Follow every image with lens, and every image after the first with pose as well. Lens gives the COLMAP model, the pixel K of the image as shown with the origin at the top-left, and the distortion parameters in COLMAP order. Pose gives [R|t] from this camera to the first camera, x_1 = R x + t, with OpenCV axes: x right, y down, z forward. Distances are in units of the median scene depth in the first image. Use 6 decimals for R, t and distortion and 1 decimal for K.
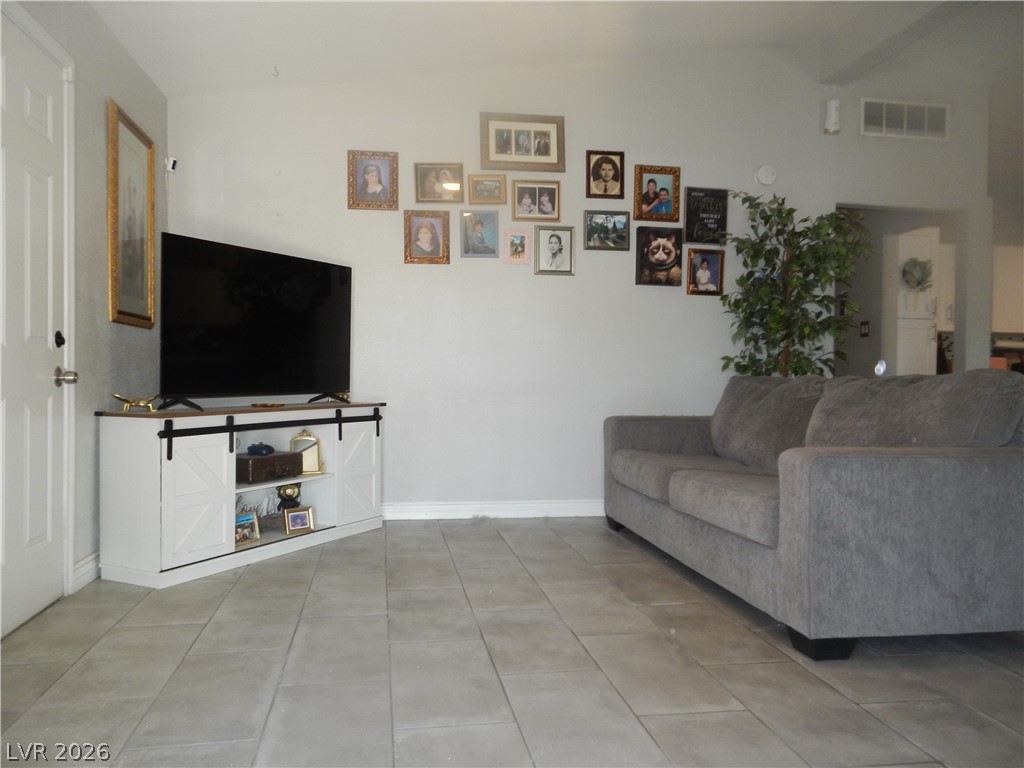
lens RADIAL K [[812.1, 0, 512.0], [0, 812.1, 384.0], [0, 0, 1]] dist [-0.009577, -0.007929]
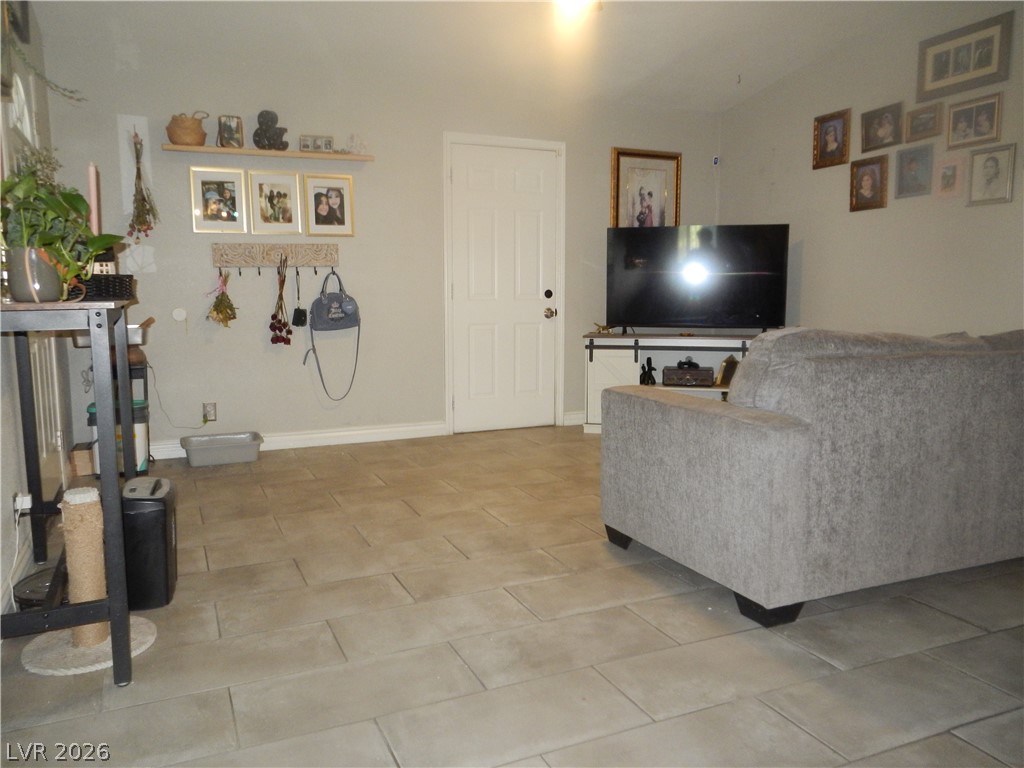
lens RADIAL K [[781.0, 0, 512.0], [0, 781.0, 384.0], [0, 0, 1]] dist [0.041339, -0.013110]
pose [[0.235001, 0.113573, -0.965337, 0.797962], [-0.012414, 0.993420, 0.113855, -0.033461], [0.971916, -0.014773, 0.234865, 0.302592]]
